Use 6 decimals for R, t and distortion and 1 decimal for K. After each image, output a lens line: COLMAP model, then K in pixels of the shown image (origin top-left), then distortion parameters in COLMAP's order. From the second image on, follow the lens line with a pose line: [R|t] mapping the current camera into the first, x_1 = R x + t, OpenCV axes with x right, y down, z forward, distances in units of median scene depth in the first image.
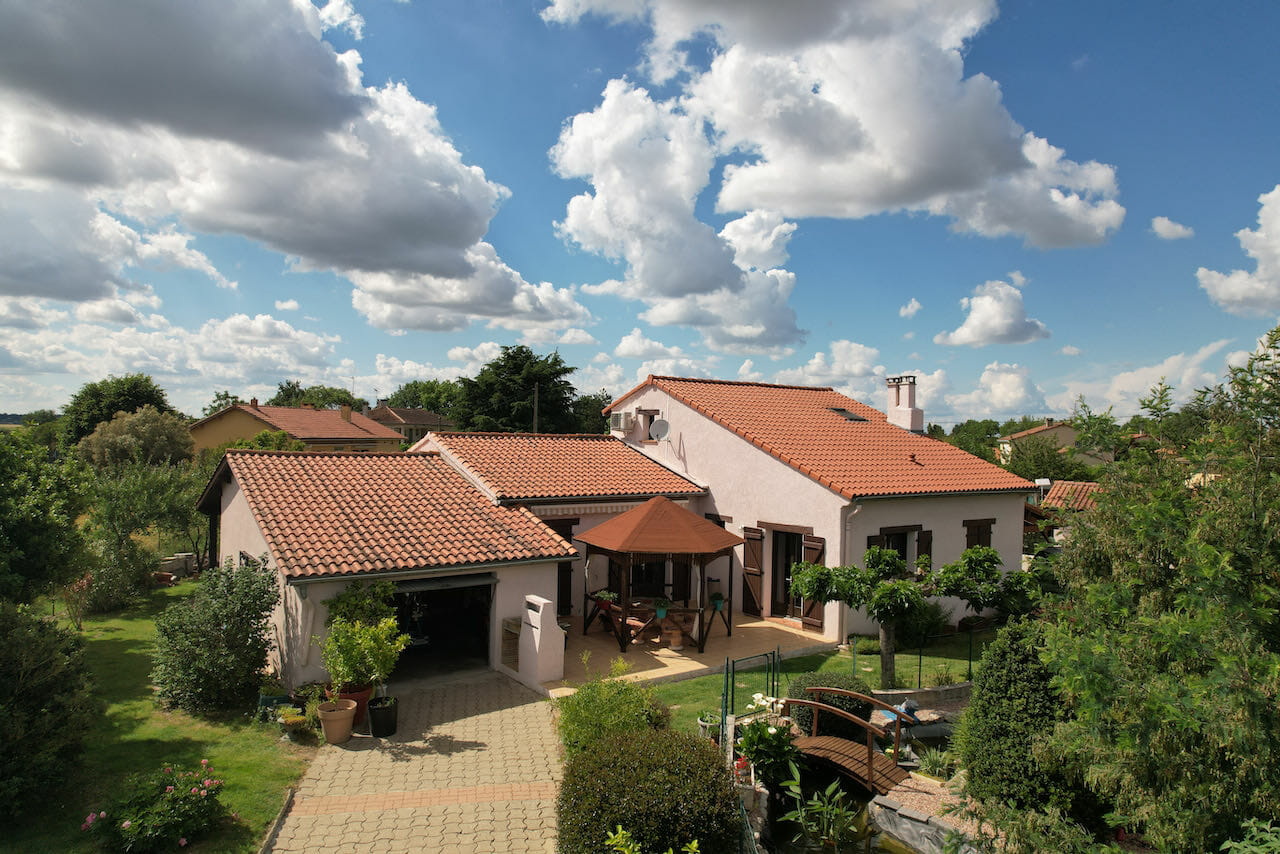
lens RADIAL K [[800.2, 0, 631.5], [0, 800.2, 444.0], [0, 0, 1]] dist [-0.085309, 0.062539]
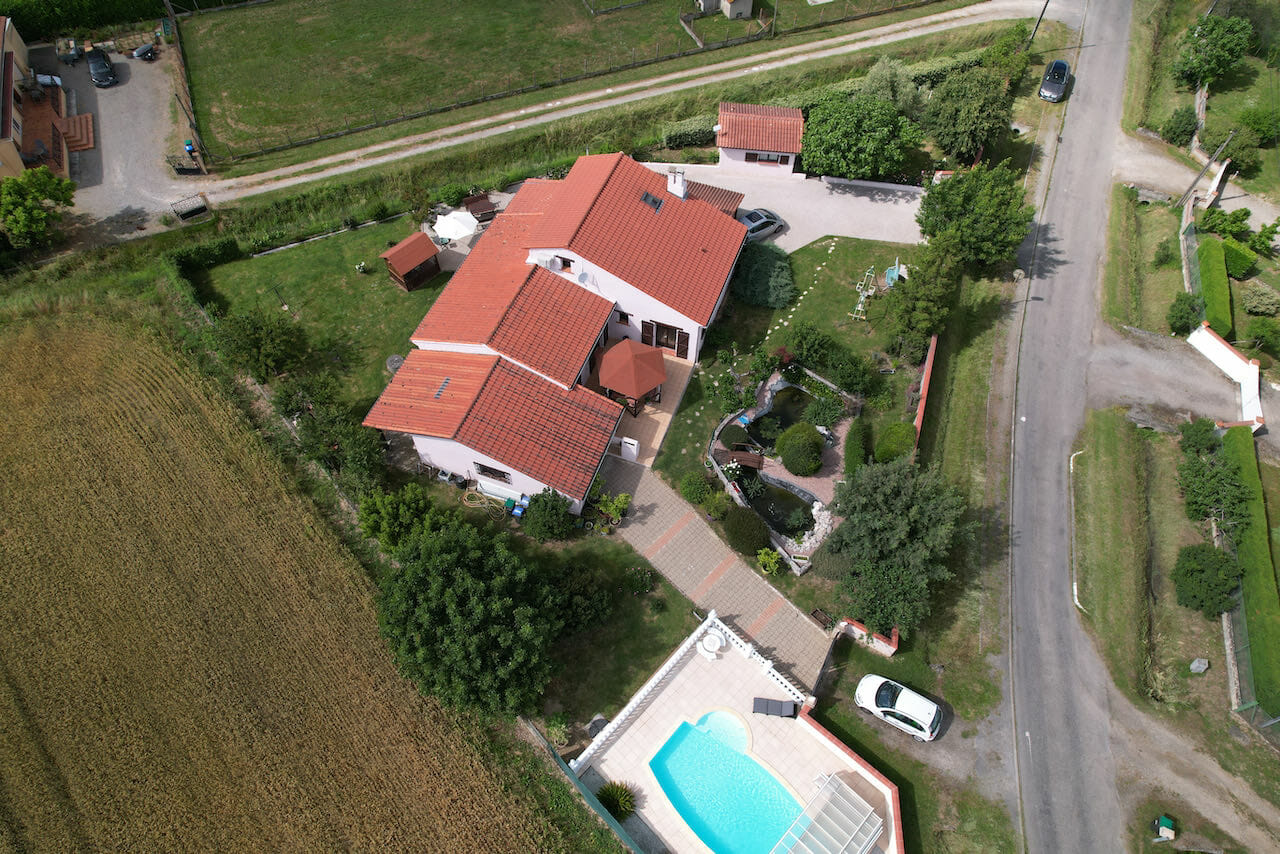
lens RADIAL K [[814.4, 0, 637.5], [0, 814.4, 430.2], [0, 0, 1]] dist [-0.042492, 0.003717]
pose [[0.821101, -0.479903, 0.309009, -0.681129], [0.015223, 0.559597, 0.828625, -1.536861], [-0.570580, -0.675681, 0.466791, -0.193451]]
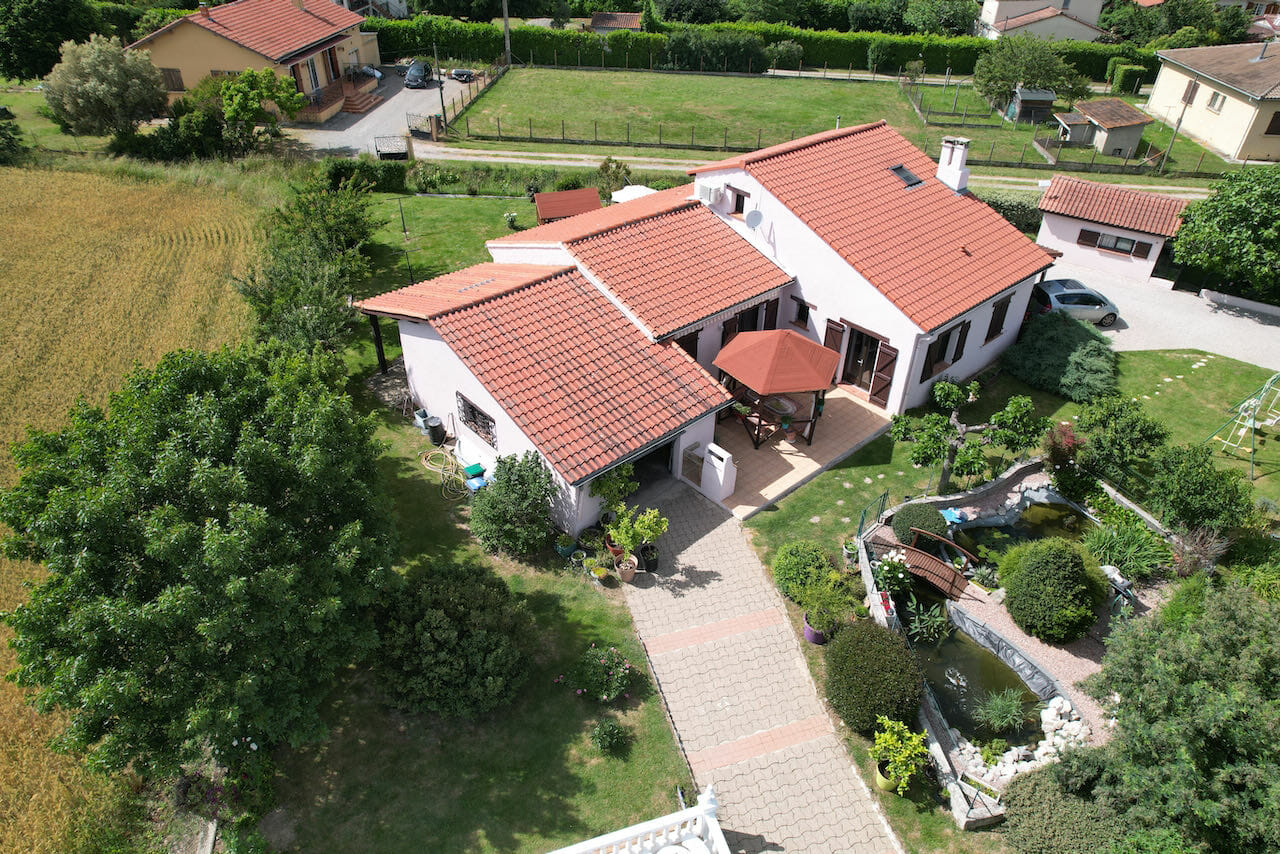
lens RADIAL K [[815.1, 0, 642.8], [0, 815.1, 431.1], [0, 0, 1]] dist [-0.073878, 0.065527]
pose [[0.993114, -0.069852, 0.094051, -0.286721], [0.003133, 0.818353, 0.574708, -0.495671], [-0.117112, -0.570455, 0.812936, -0.110961]]
